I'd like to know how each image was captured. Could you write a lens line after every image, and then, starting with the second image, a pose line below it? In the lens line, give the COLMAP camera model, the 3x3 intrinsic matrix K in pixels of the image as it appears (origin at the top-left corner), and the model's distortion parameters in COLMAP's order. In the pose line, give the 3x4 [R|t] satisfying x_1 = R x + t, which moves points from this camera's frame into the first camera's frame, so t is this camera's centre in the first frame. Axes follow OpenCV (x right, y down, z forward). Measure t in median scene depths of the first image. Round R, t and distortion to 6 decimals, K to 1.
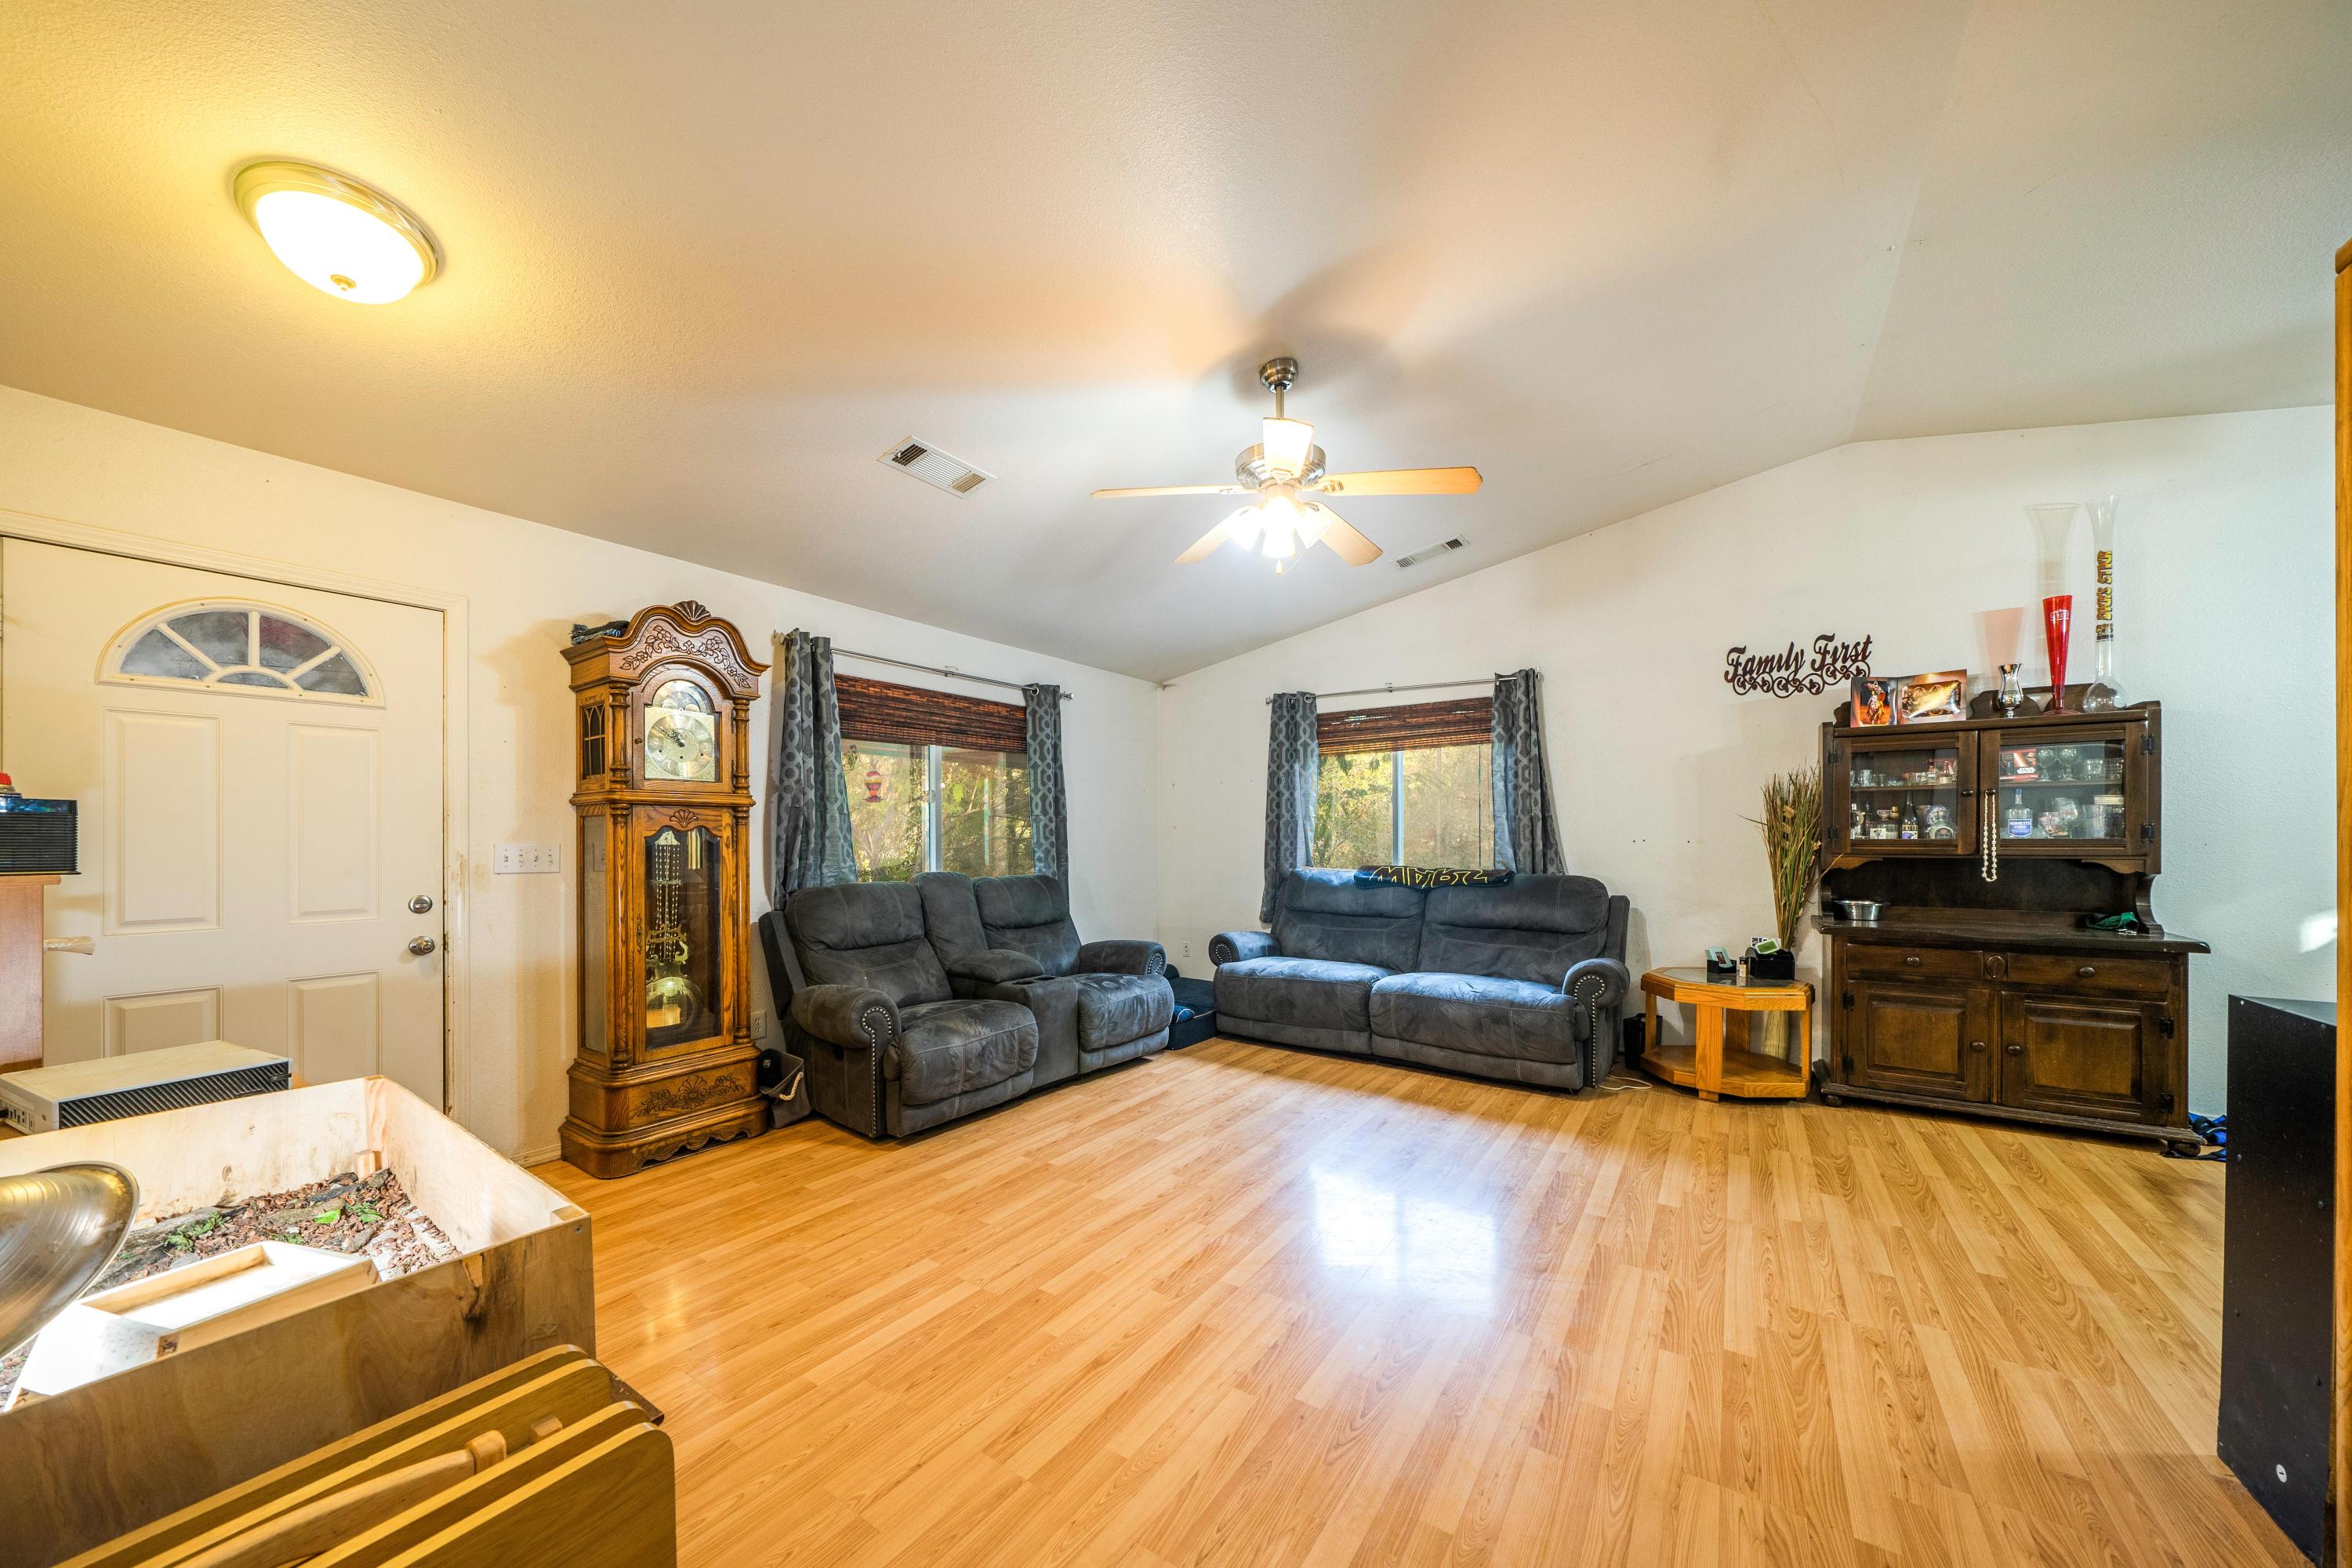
lens RADIAL K [[812.2, 0, 1150.5], [0, 812.2, 838.1], [0, 0, 1]] dist [-0.006970, 0.000069]
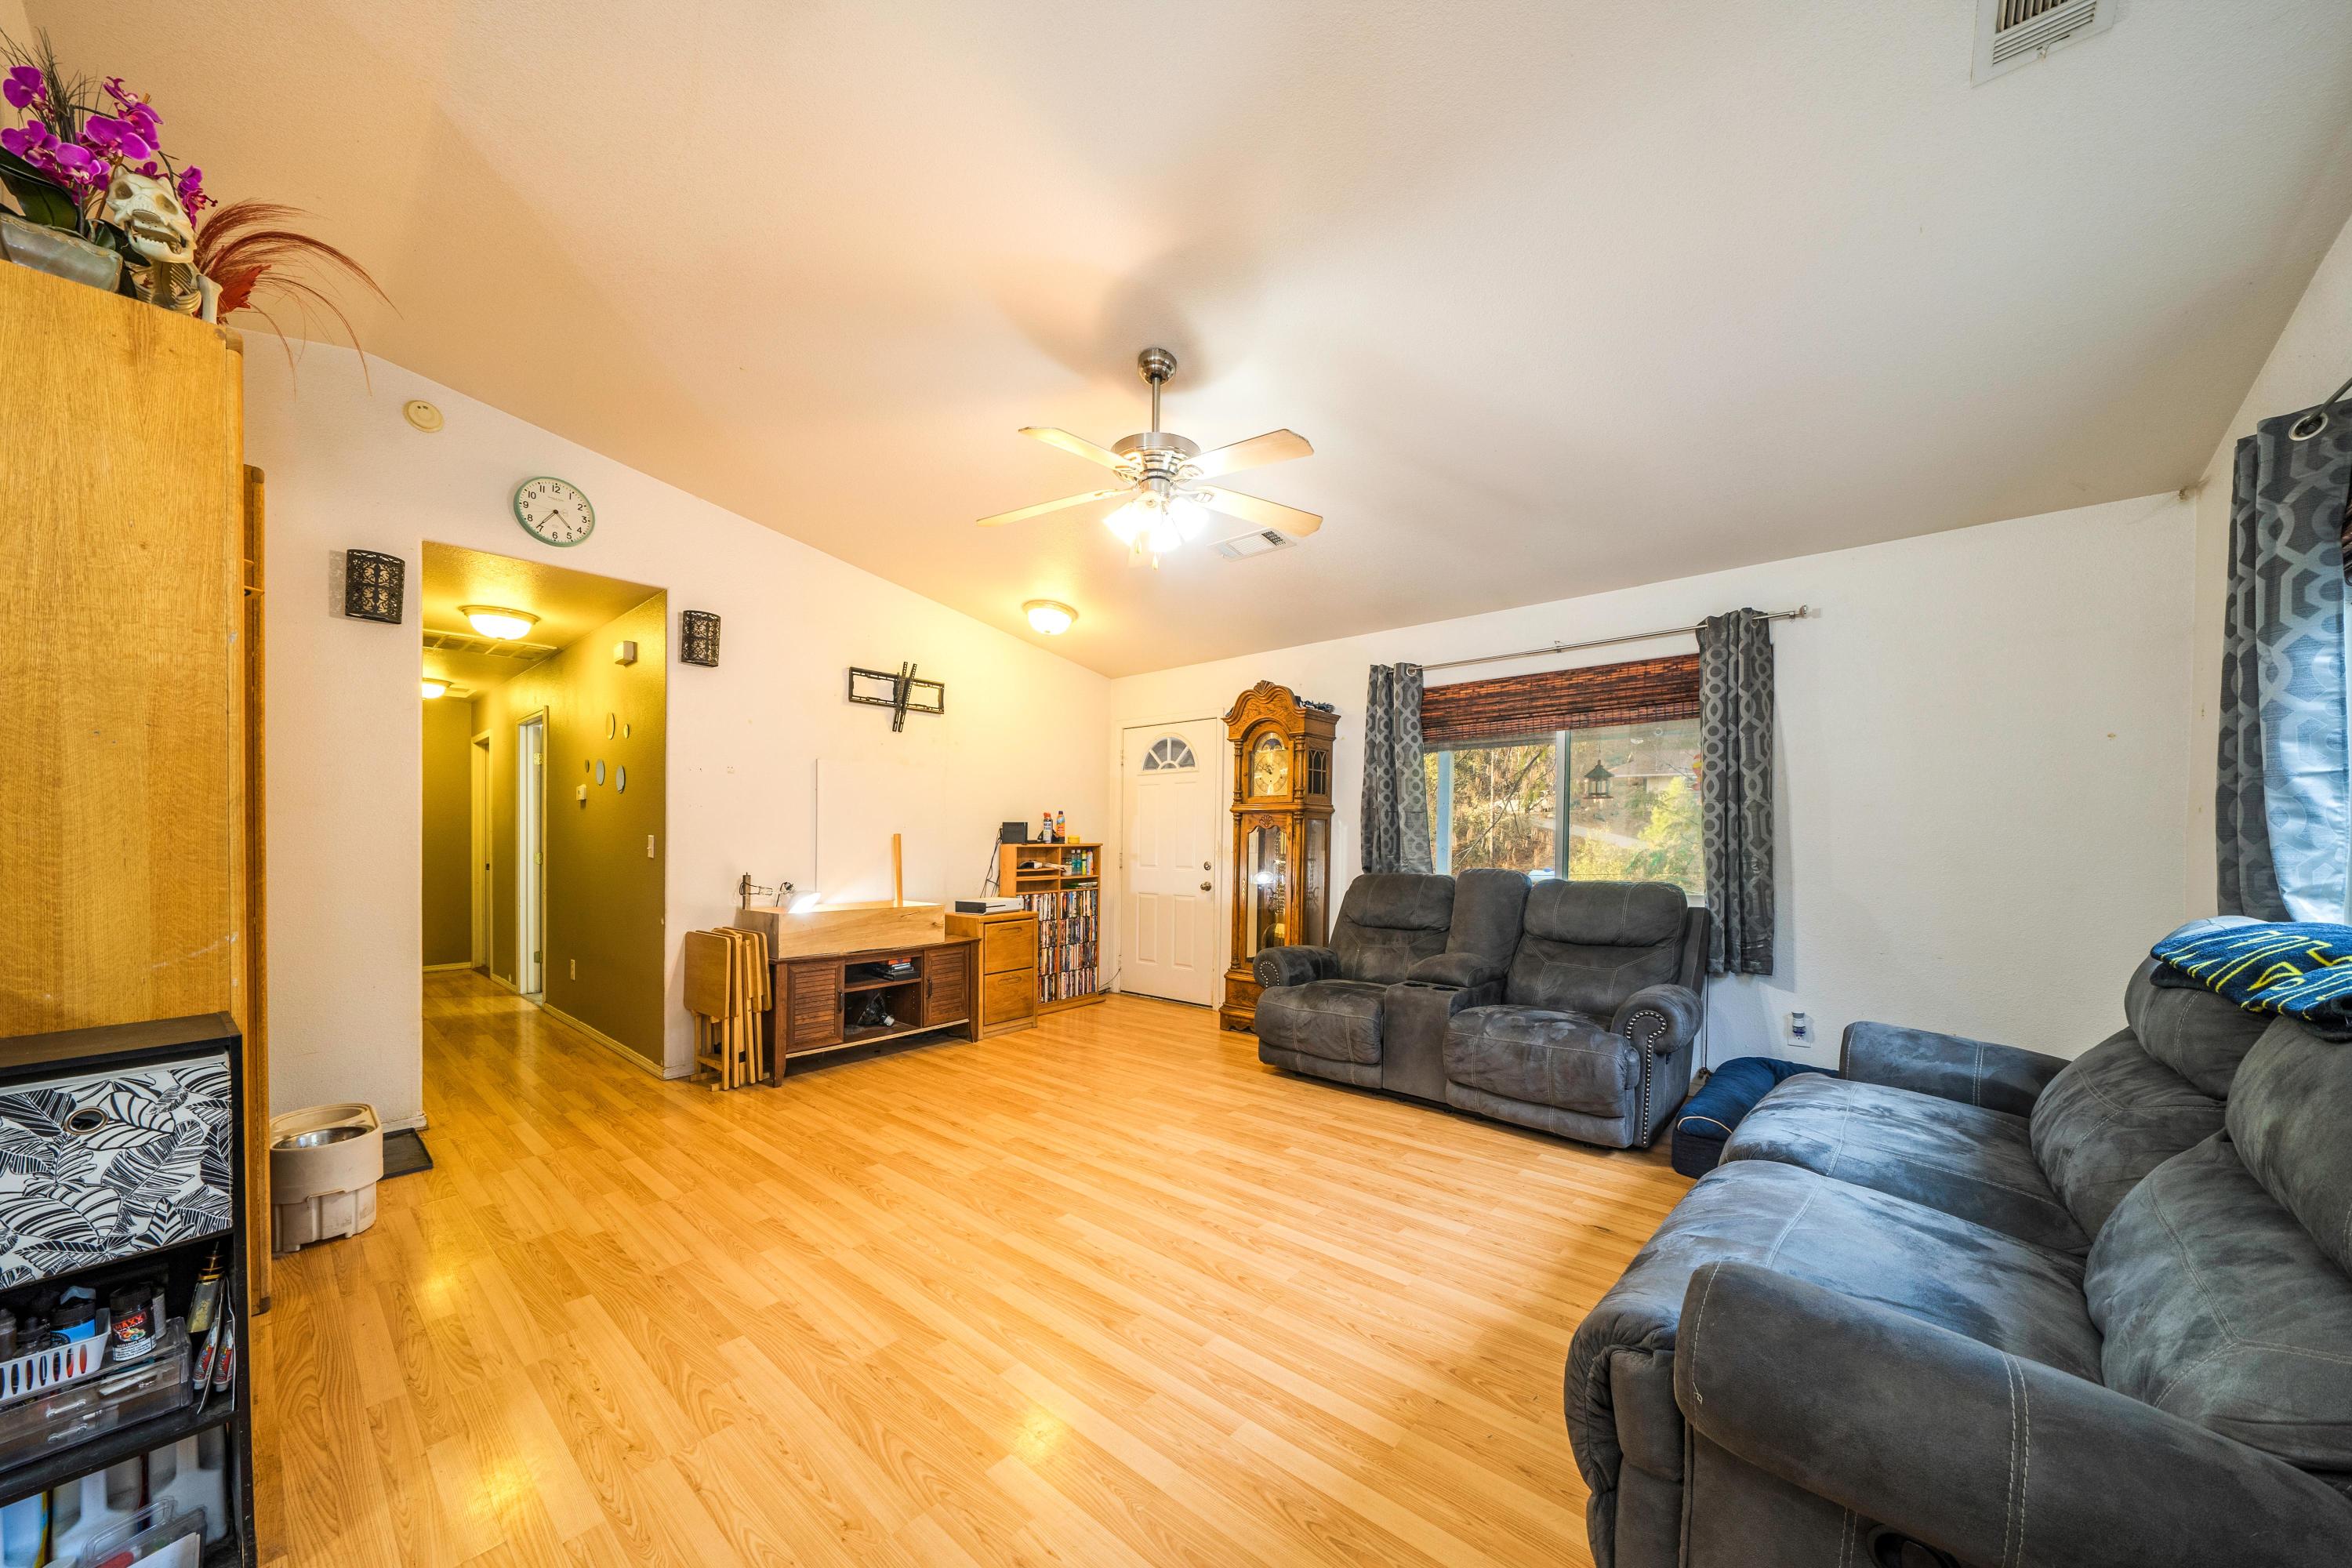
lens RADIAL K [[769.2, 0, 1140.5], [0, 769.2, 830.2], [0, 0, 1]] dist [-0.000002, -0.000015]
pose [[-0.087726, -0.000006, -0.996145, 1.267272], [0.002153, 0.999998, -0.000196, -0.008367], [0.996142, -0.002162, -0.087726, 1.227146]]
